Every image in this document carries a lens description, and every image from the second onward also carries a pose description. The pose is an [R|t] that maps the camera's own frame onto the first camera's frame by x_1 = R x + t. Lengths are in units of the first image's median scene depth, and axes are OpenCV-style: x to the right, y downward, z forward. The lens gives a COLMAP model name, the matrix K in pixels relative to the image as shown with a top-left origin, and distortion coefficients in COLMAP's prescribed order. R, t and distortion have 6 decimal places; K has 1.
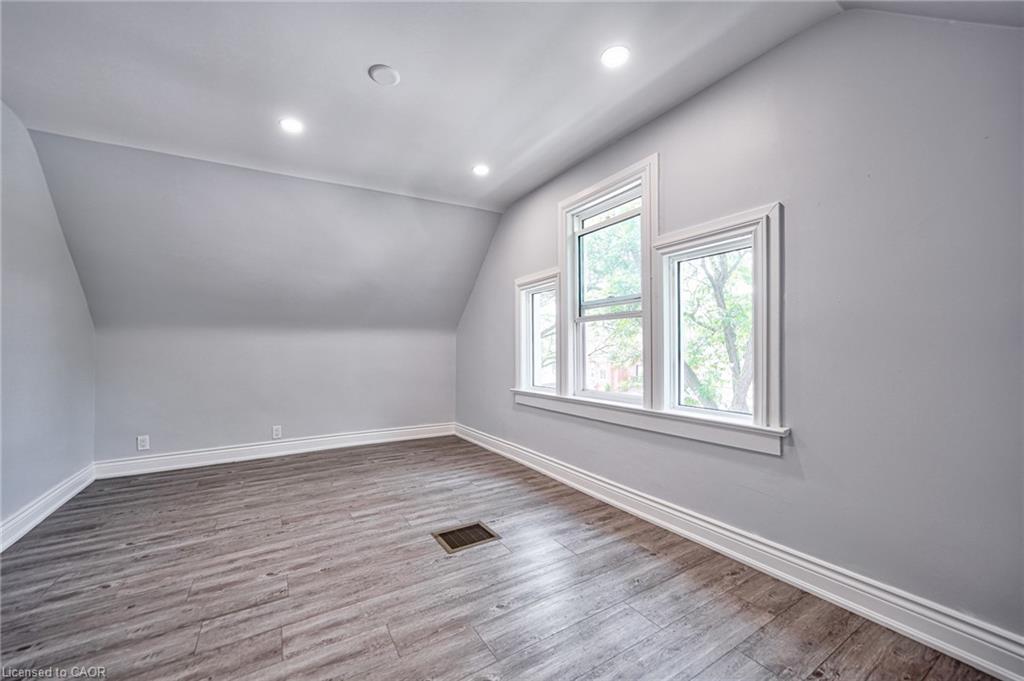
lens RADIAL K [[394.1, 0, 510.6], [0, 394.1, 337.7], [0, 0, 1]] dist [-0.011205, 0.002901]
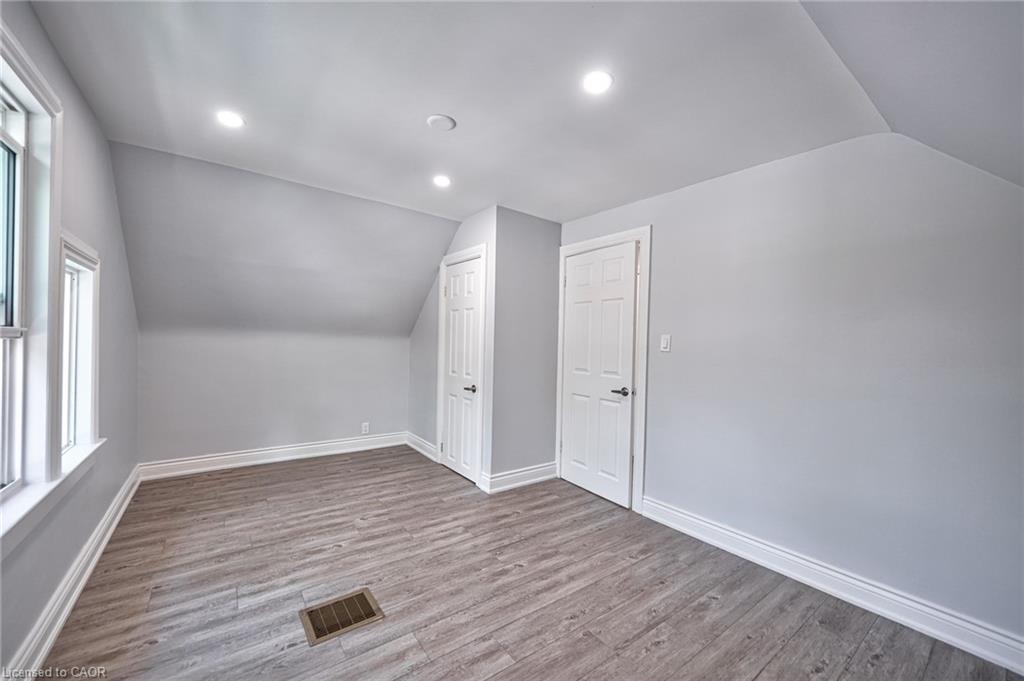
lens RADIAL K [[394.1, 0, 505.6], [0, 394.1, 344.4], [0, 0, 1]] dist [-0.011205, 0.002901]
pose [[-0.996293, -0.019854, -0.083699, -0.349039], [-0.018466, 0.999679, -0.017322, -0.050342], [0.084016, -0.015712, -0.996341, 1.723553]]
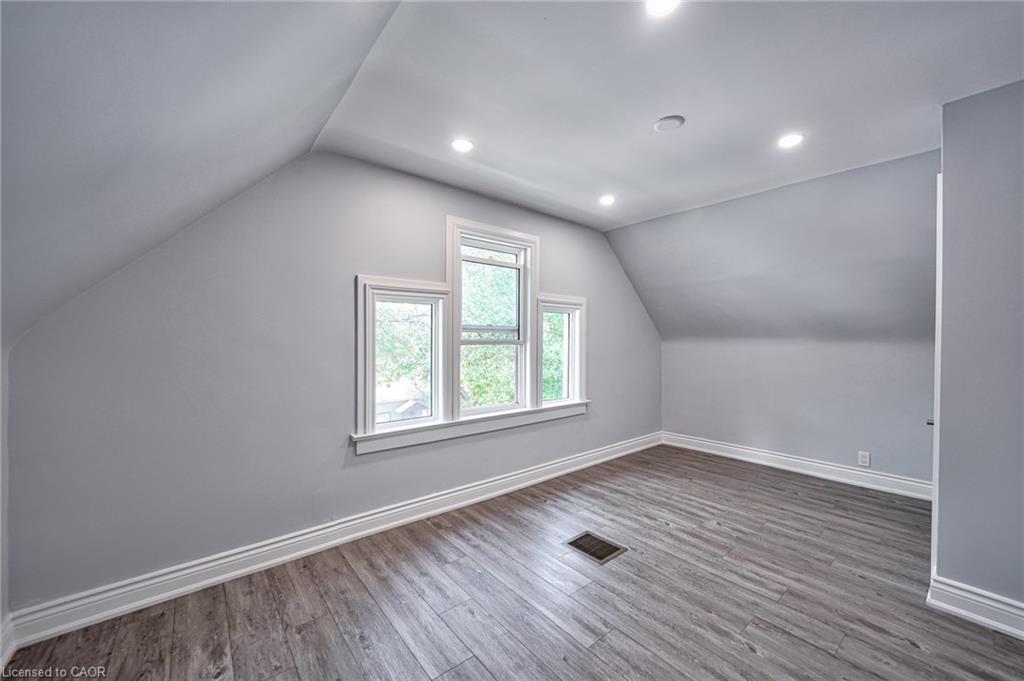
lens RADIAL K [[394.1, 0, 509.1], [0, 394.1, 342.0], [0, 0, 1]] dist [-0.011205, 0.002901]
pose [[-0.137701, 0.001216, 0.990473, -1.096480], [-0.028585, 0.999578, -0.005201, -0.057055], [-0.990061, -0.029028, -0.137608, 1.305657]]
